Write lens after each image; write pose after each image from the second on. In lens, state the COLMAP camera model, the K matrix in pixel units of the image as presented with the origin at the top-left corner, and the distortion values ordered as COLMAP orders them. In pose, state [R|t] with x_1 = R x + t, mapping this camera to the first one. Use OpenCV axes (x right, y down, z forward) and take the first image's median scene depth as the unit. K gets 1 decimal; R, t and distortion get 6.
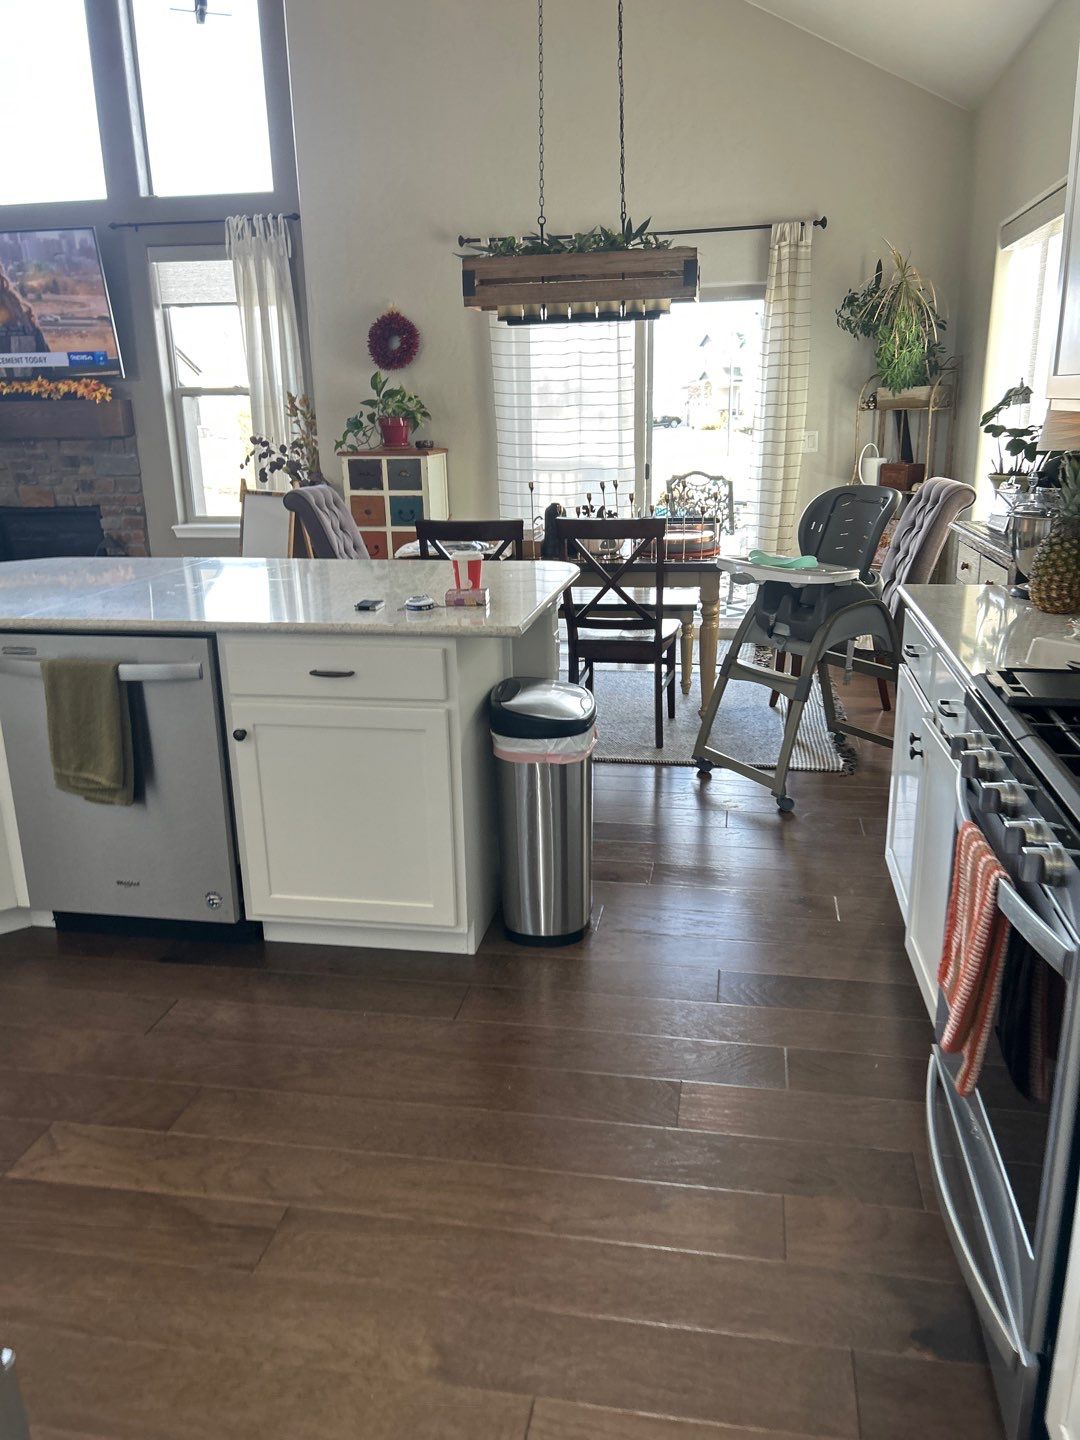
lens RADIAL K [[1125.5, 0, 546.5], [0, 1125.5, 723.3], [0, 0, 1]] dist [0.114076, -0.248514]
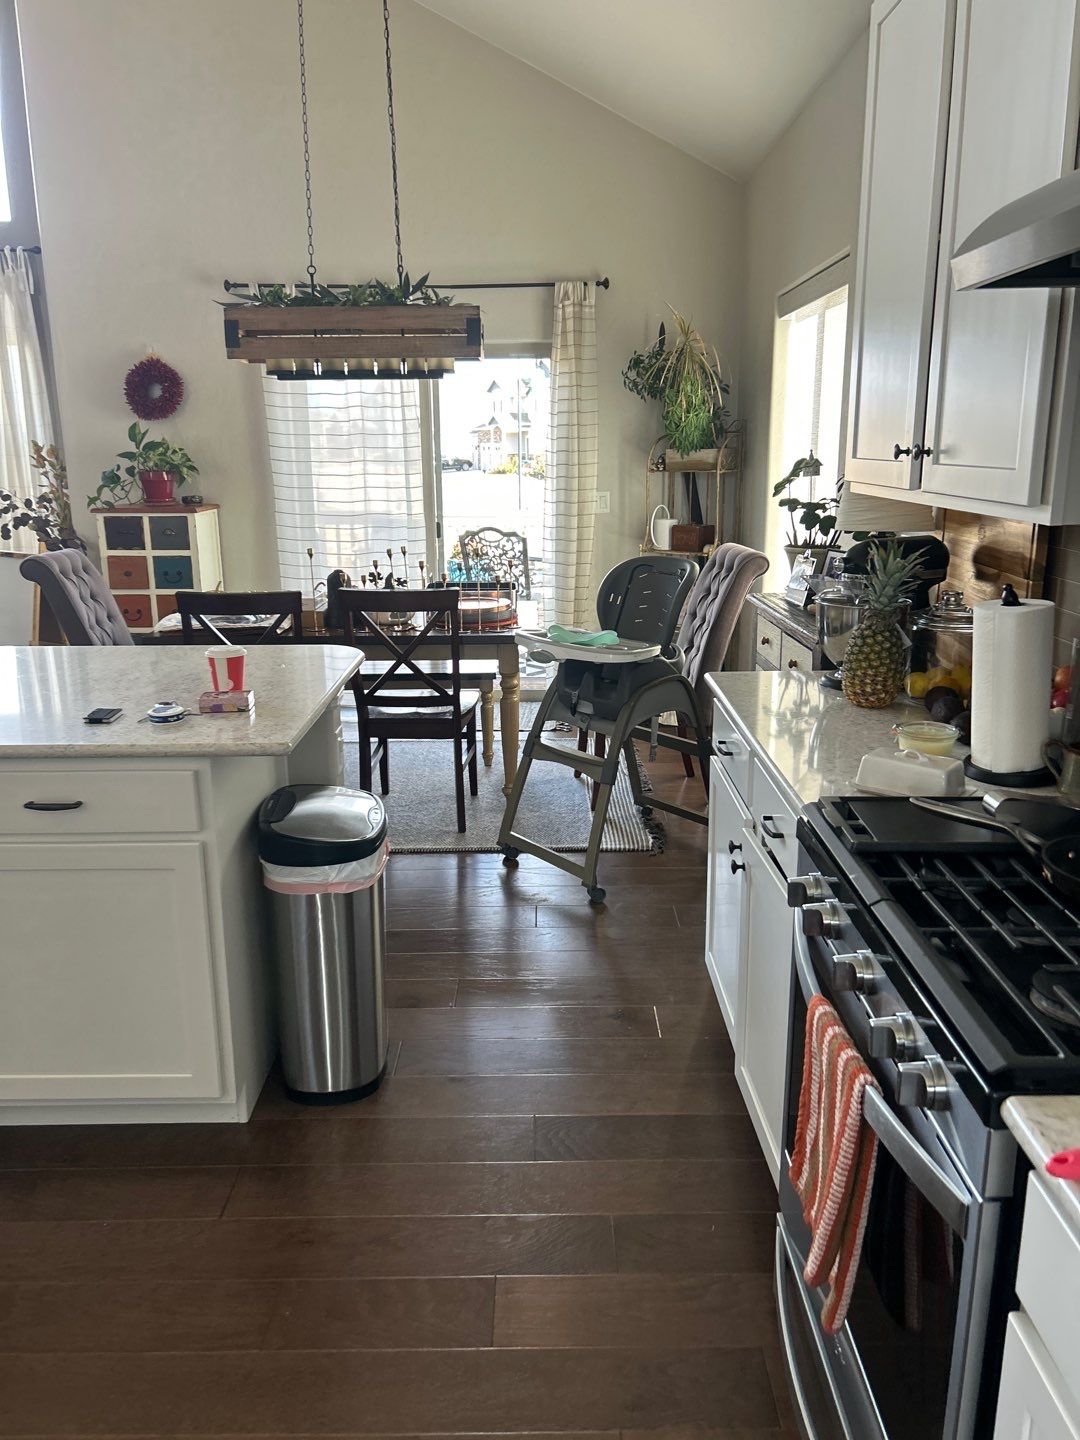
lens RADIAL K [[1130.9, 0, 560.0], [0, 1130.9, 712.5], [0, 0, 1]] dist [0.083817, -0.109027]
pose [[0.982129, -0.031133, 0.185617, 0.009834], [0.039482, 0.998360, -0.041451, -0.033927], [-0.184023, 0.048039, 0.981747, 0.064443]]
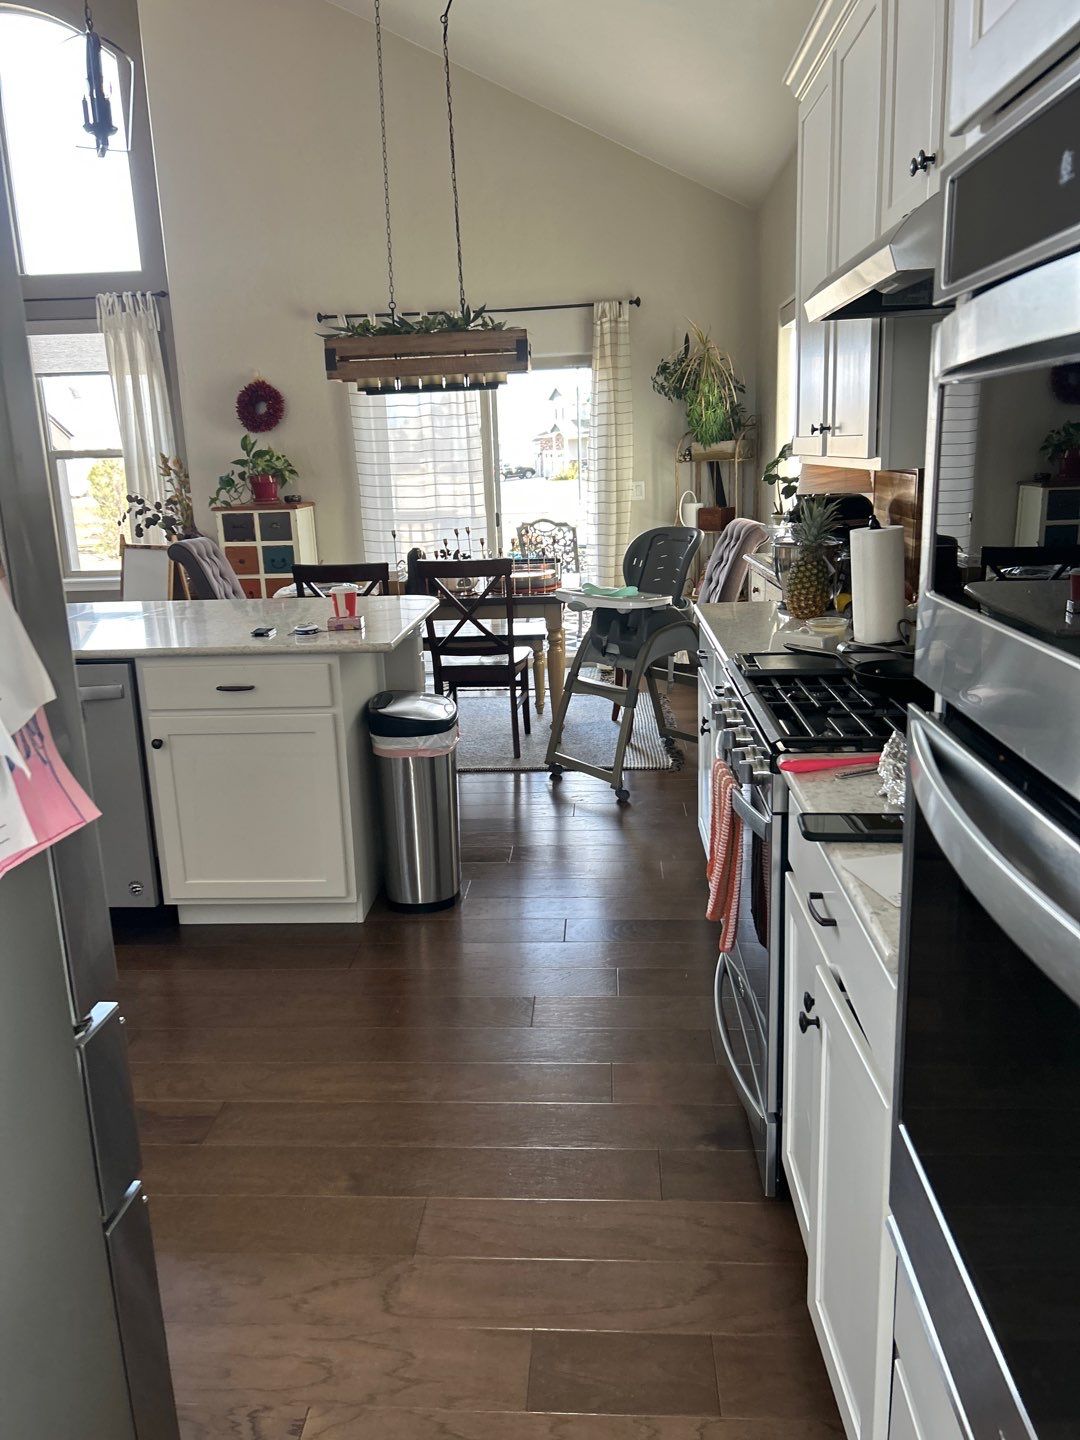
lens RADIAL K [[1113.0, 0, 532.9], [0, 1113.0, 717.3], [0, 0, 1]] dist [0.099375, -0.166012]
pose [[0.993545, -0.043072, 0.104942, -0.000300], [0.047748, 0.997957, -0.042460, 0.028714], [-0.102899, 0.047196, 0.993571, -0.121003]]
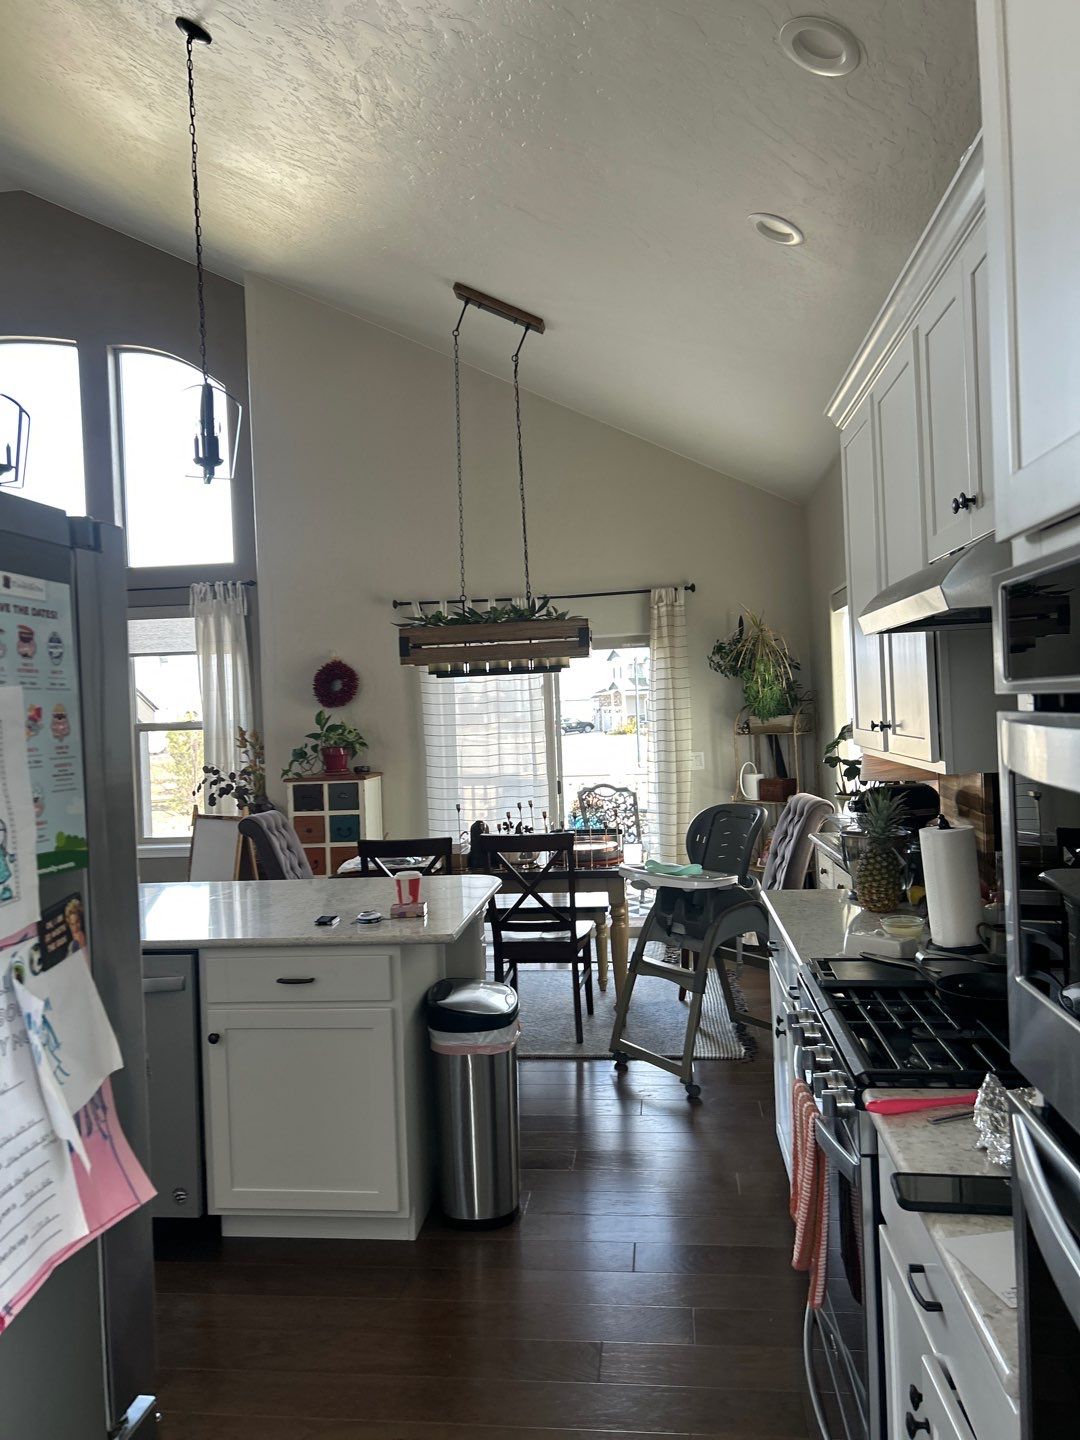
lens RADIAL K [[1110.1, 0, 530.4], [0, 1110.1, 693.9], [0, 0, 1]] dist [0.140028, -0.253099]
pose [[0.998189, -0.019929, 0.056762, -0.001922], [0.035379, 0.957593, -0.285943, 0.007432], [-0.048656, 0.287433, 0.956564, -0.126741]]
